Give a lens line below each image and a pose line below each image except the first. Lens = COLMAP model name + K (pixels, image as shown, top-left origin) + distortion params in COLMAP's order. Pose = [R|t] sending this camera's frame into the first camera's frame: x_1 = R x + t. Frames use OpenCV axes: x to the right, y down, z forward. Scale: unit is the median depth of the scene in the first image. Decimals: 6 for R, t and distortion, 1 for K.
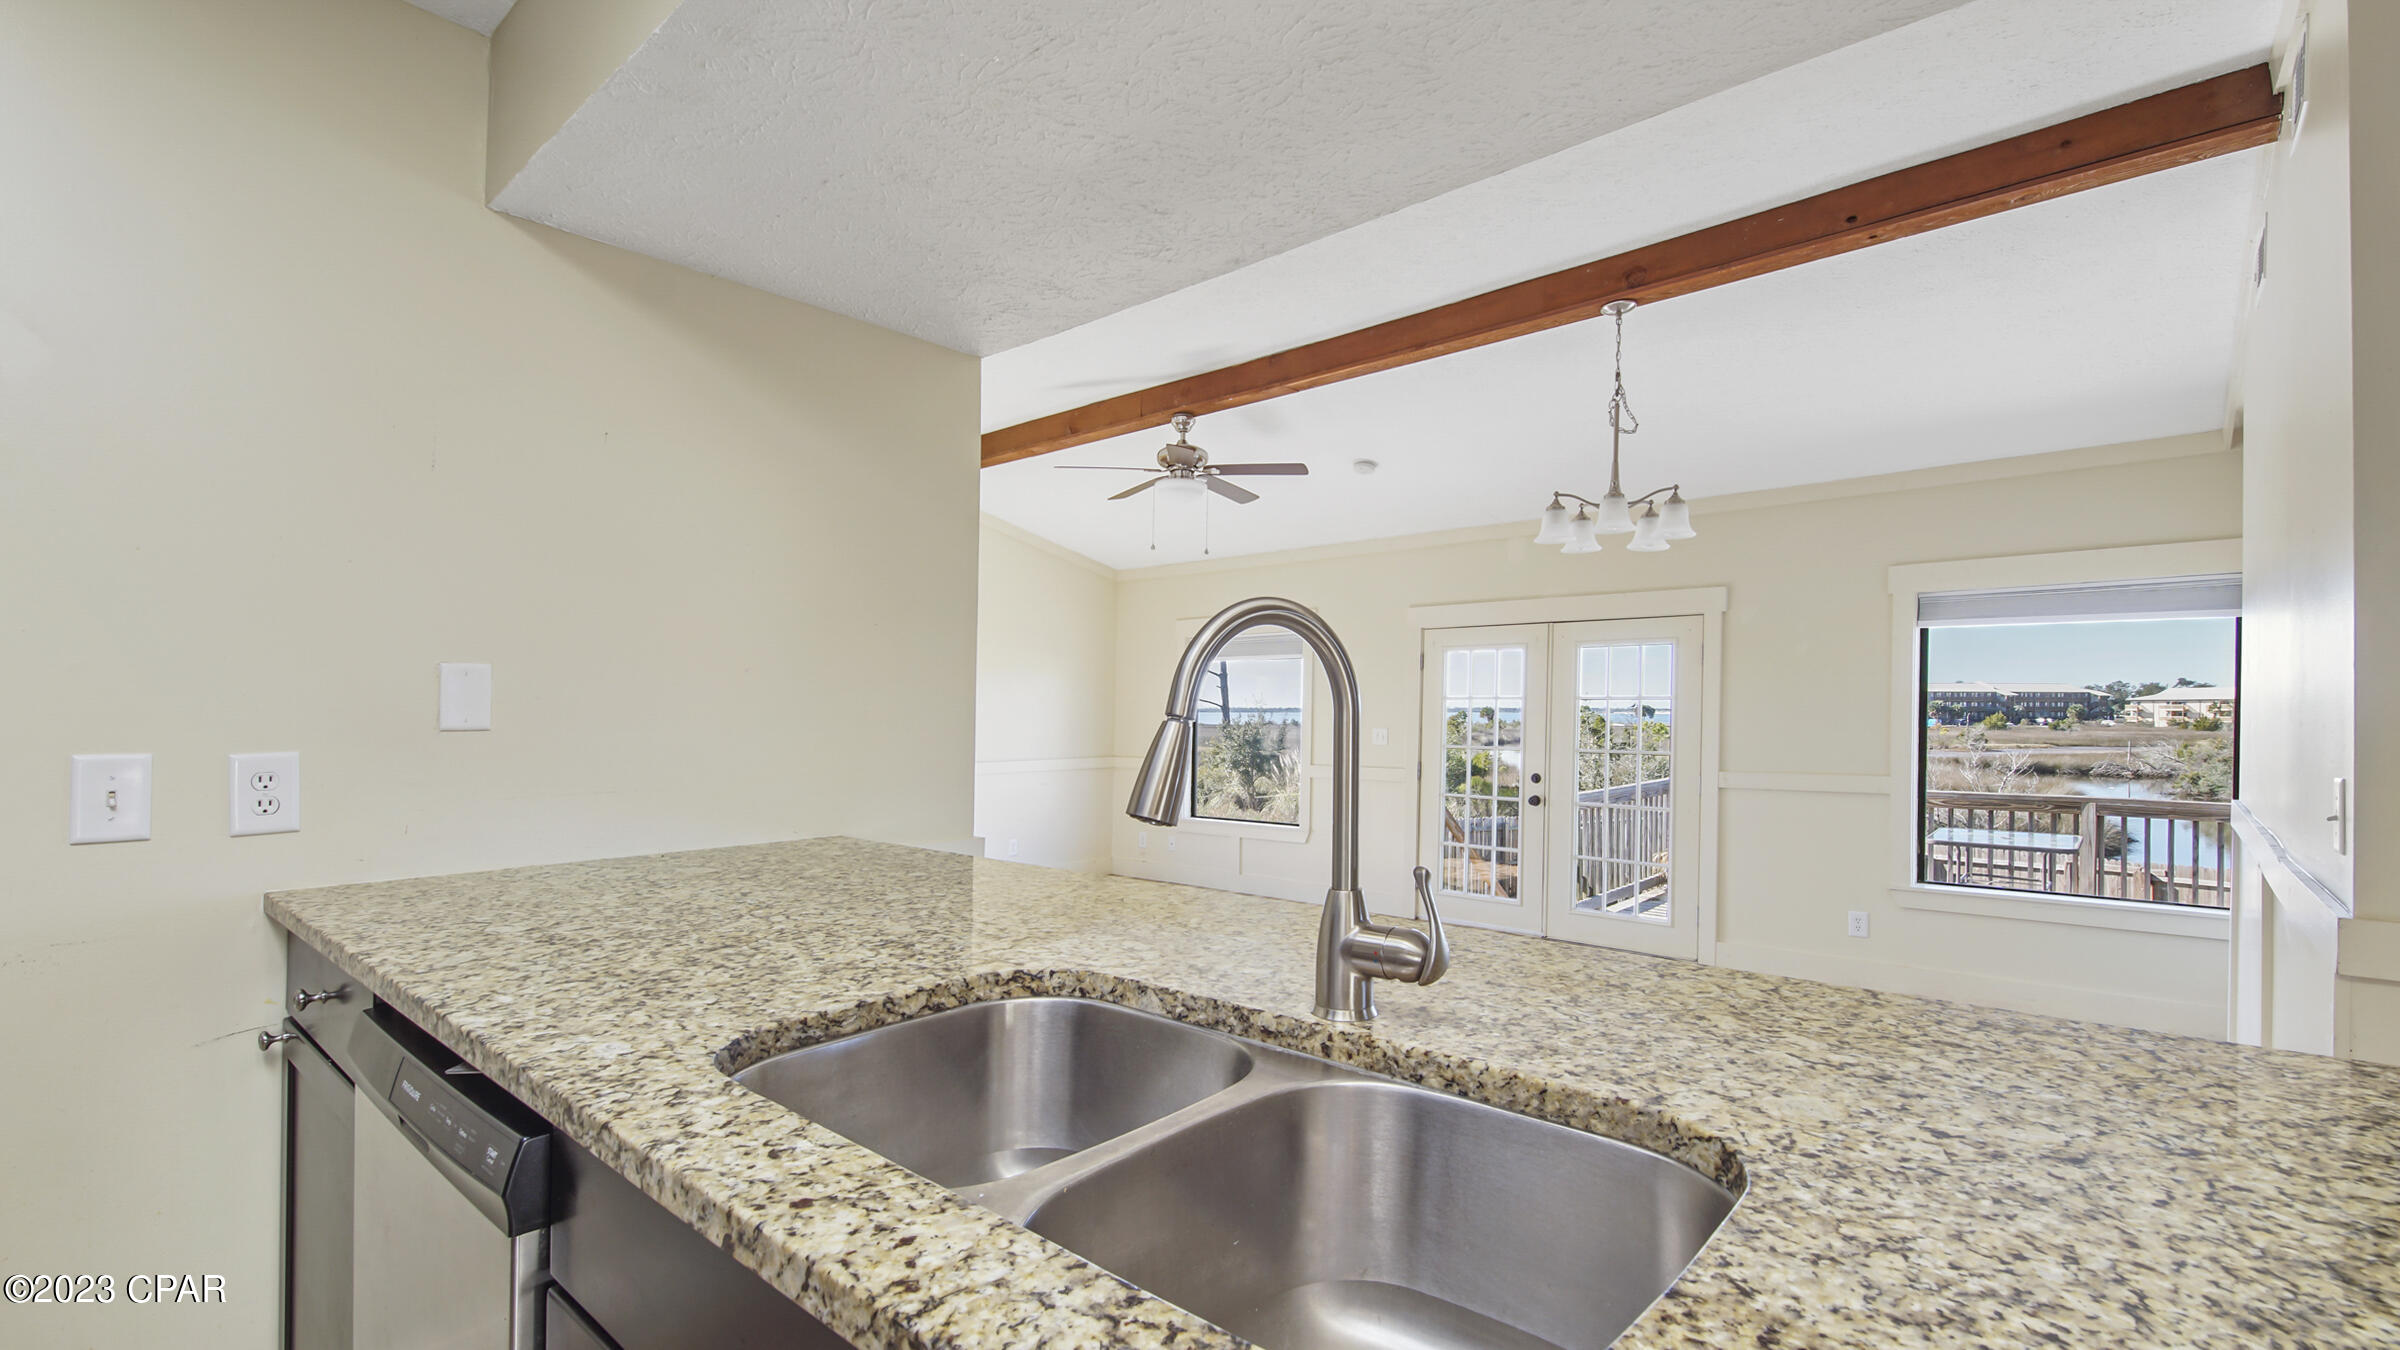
lens RADIAL K [[1058.8, 0, 1182.3], [0, 1058.8, 721.2], [0, 0, 1]] dist [0.024990, -0.019232]
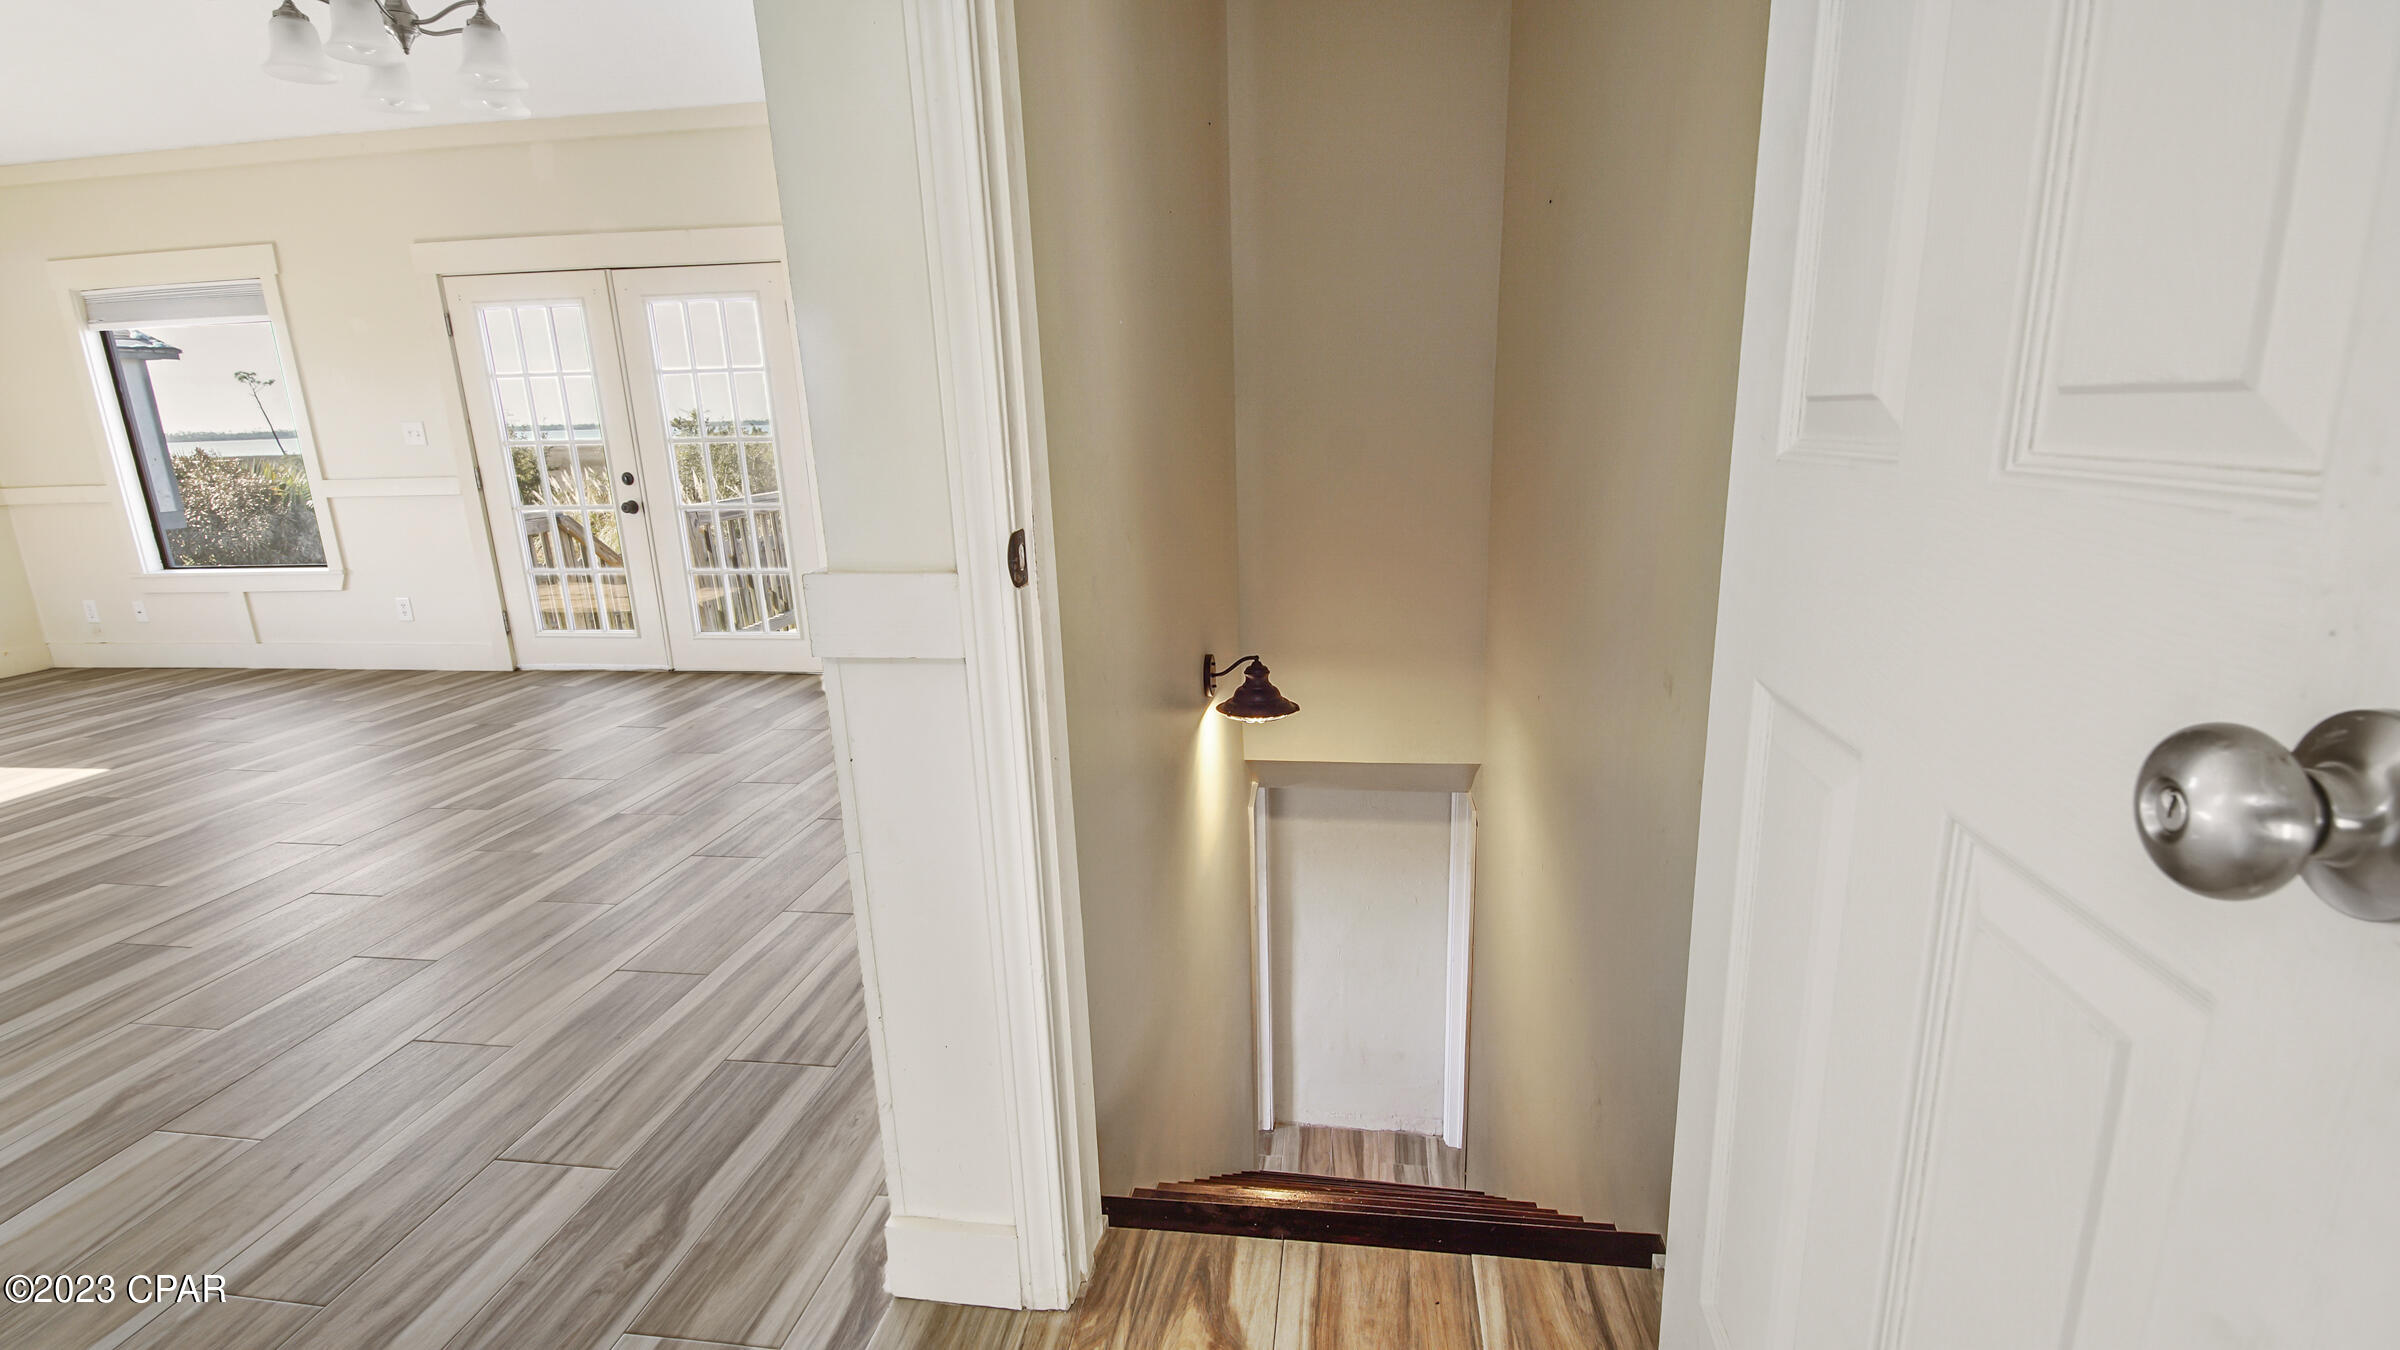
lens RADIAL K [[1064.7, 0, 1204.9], [0, 1064.7, 677.5], [0, 0, 1]] dist [0.028317, -0.020765]
pose [[0.825481, -0.159344, 0.541470, 0.129047], [0.033367, 0.971422, 0.235002, 0.013537], [-0.563442, -0.175922, 0.807208, 0.044631]]
